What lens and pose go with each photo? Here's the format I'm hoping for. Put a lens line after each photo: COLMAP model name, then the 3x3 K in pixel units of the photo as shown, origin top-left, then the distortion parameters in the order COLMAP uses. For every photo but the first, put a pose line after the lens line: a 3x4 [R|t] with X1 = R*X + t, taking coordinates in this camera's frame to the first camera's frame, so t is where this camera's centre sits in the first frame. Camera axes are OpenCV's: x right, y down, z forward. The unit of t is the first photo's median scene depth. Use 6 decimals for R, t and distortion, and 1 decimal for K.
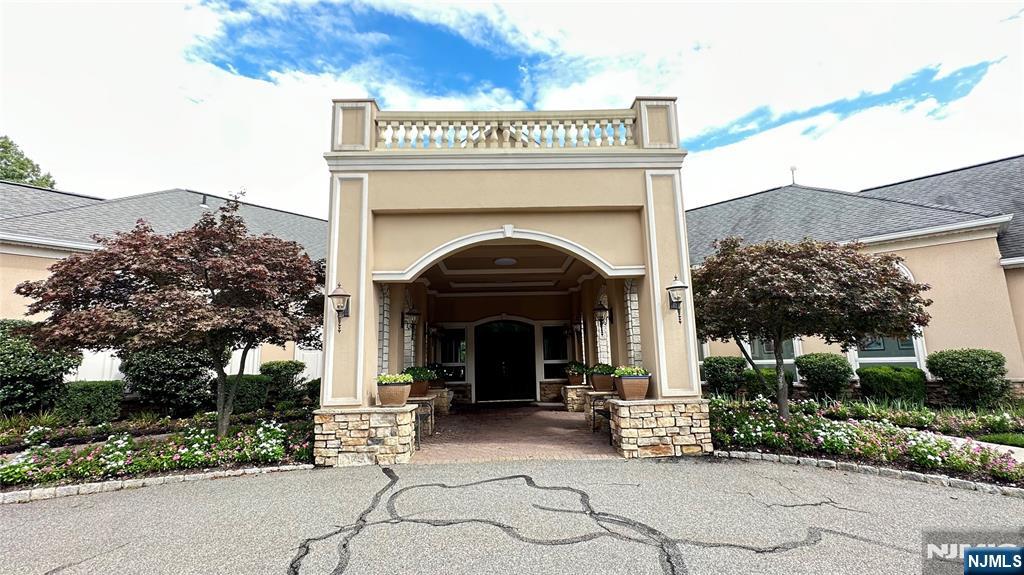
lens RADIAL K [[508.1, 0, 452.0], [0, 508.1, 279.7], [0, 0, 1]] dist [-0.016412, 0.010917]
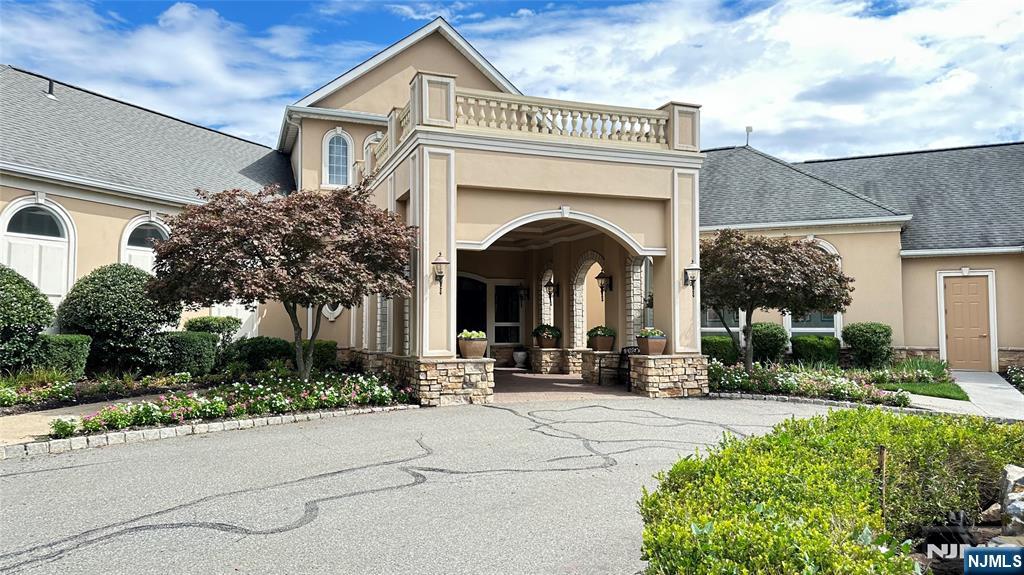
lens RADIAL K [[720.2, 0, 507.2], [0, 720.2, 289.2], [0, 0, 1]] dist [0.052634, -0.018383]
pose [[0.946037, 0.039194, 0.321680, -0.589691], [-0.074811, 0.992260, 0.099115, -0.079890], [-0.315305, -0.117832, 0.941646, -0.578556]]
